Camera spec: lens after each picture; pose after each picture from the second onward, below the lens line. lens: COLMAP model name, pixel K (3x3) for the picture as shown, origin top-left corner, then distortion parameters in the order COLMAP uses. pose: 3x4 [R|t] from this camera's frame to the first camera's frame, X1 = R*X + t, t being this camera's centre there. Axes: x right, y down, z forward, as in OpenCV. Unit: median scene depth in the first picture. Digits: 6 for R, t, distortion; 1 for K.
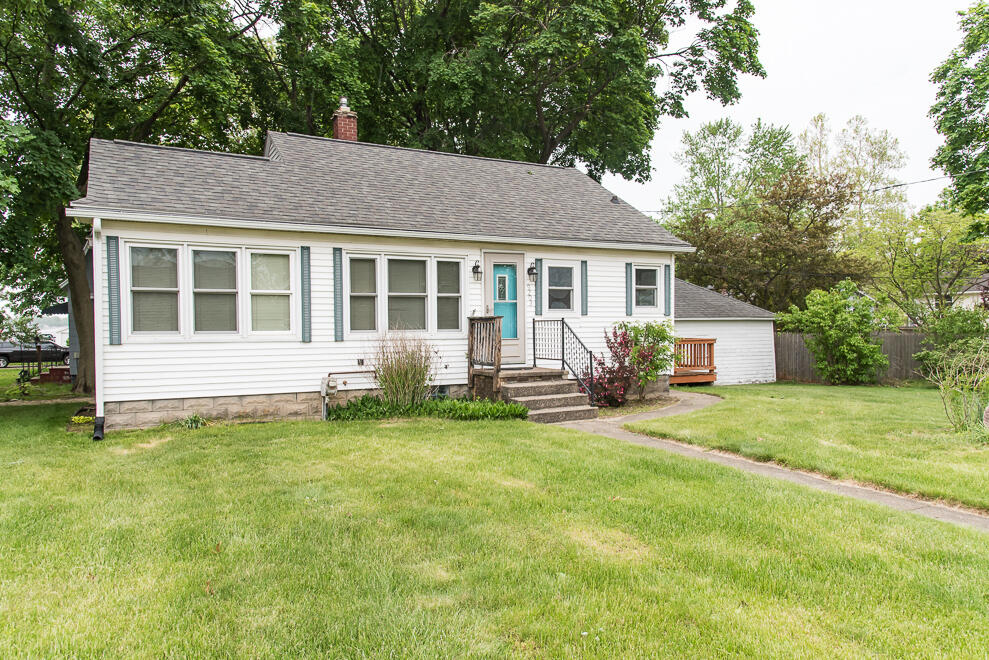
lens RADIAL K [[683.9, 0, 496.7], [0, 683.9, 331.6], [0, 0, 1]] dist [0.022219, -0.008611]
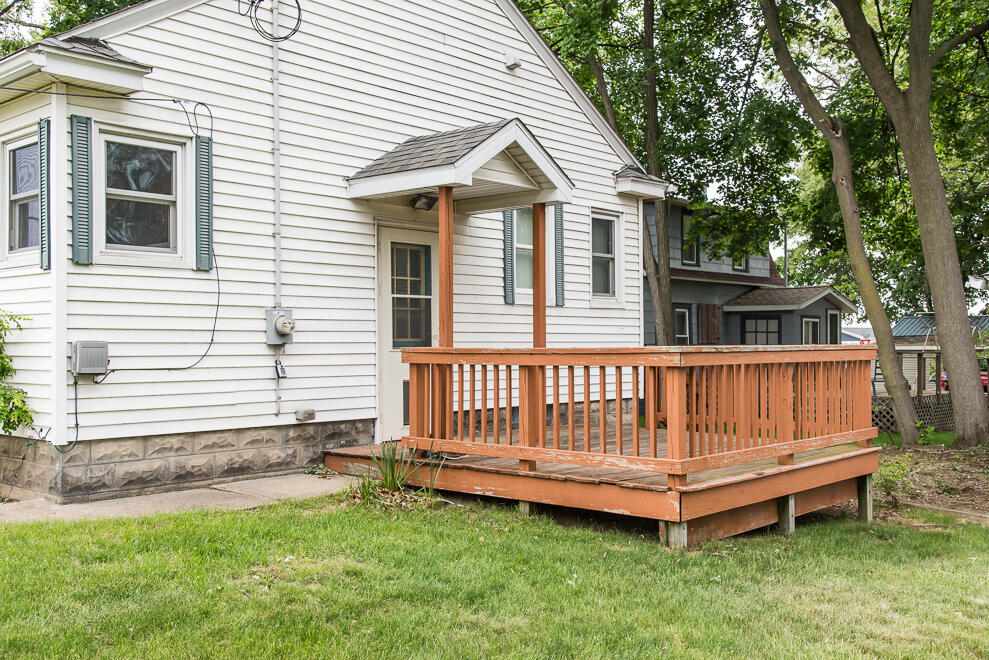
lens RADIAL K [[979.5, 0, 495.4], [0, 979.5, 325.7], [0, 0, 1]] dist [0.032273, 0.000000]
pose [[0.368536, -0.015376, -0.929486, 0.973621], [-0.015744, 0.999617, -0.022778, 0.015248], [0.929480, 0.023028, 0.368153, 1.270430]]
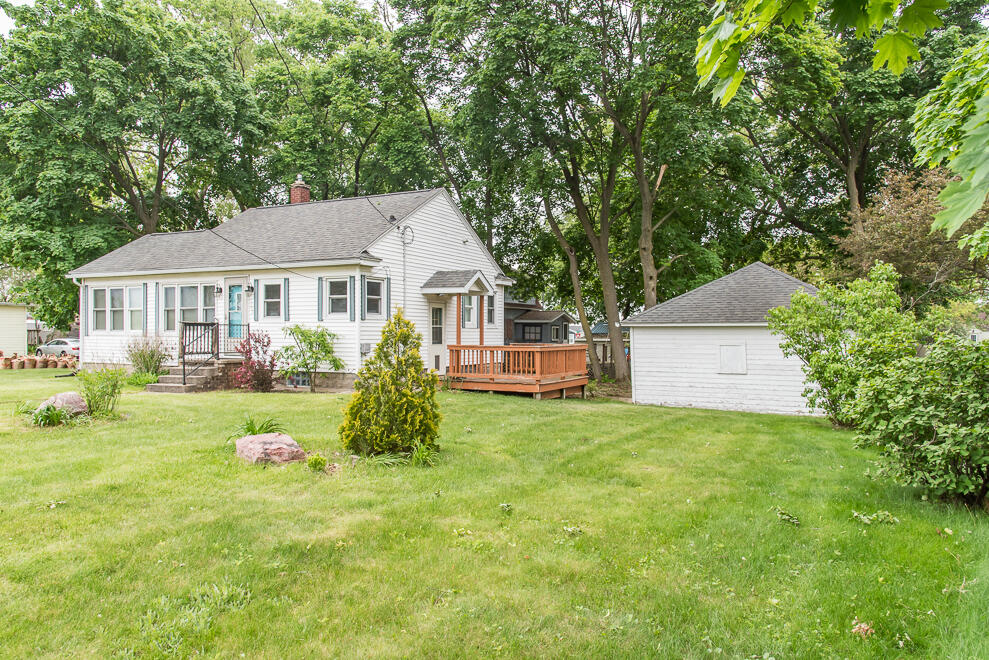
lens RADIAL K [[683.9, 0, 492.7], [0, 683.9, 331.4], [0, 0, 1]] dist [0.022219, -0.008611]
pose [[0.578047, 0.003616, -0.815995, 1.607070], [-0.022137, 0.999692, -0.011252, 0.001301], [0.815703, 0.024568, 0.577949, 0.665095]]
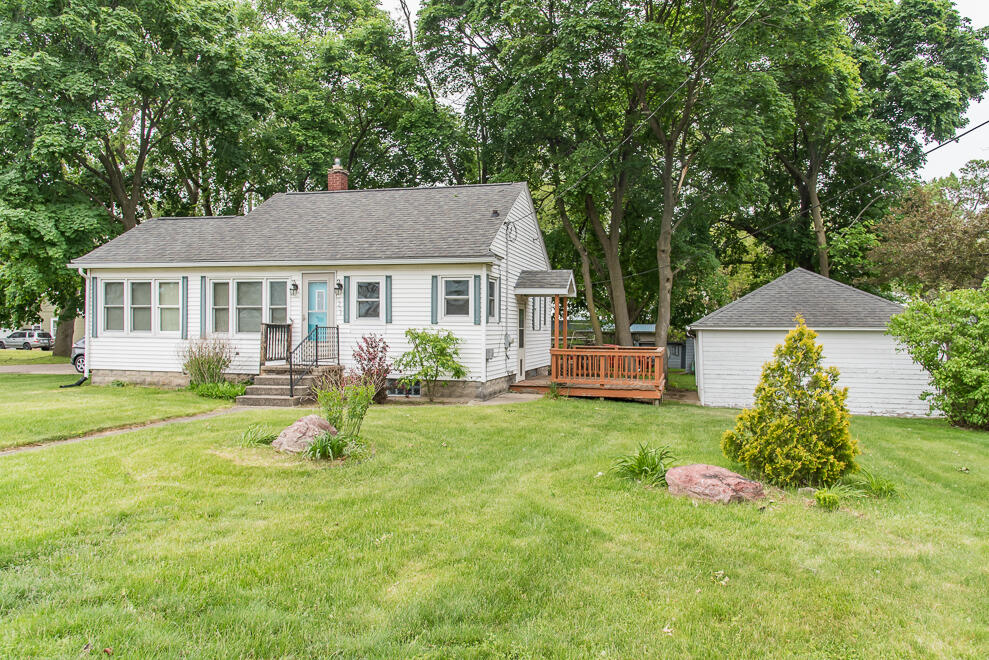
lens RADIAL K [[683.9, 0, 495.6], [0, 683.9, 335.3], [0, 0, 1]] dist [0.022219, -0.008611]
pose [[0.739655, 0.016670, -0.672780, 1.189638], [-0.024696, 0.999692, -0.002381, -0.006611], [0.672533, 0.018377, 0.739839, 0.316439]]
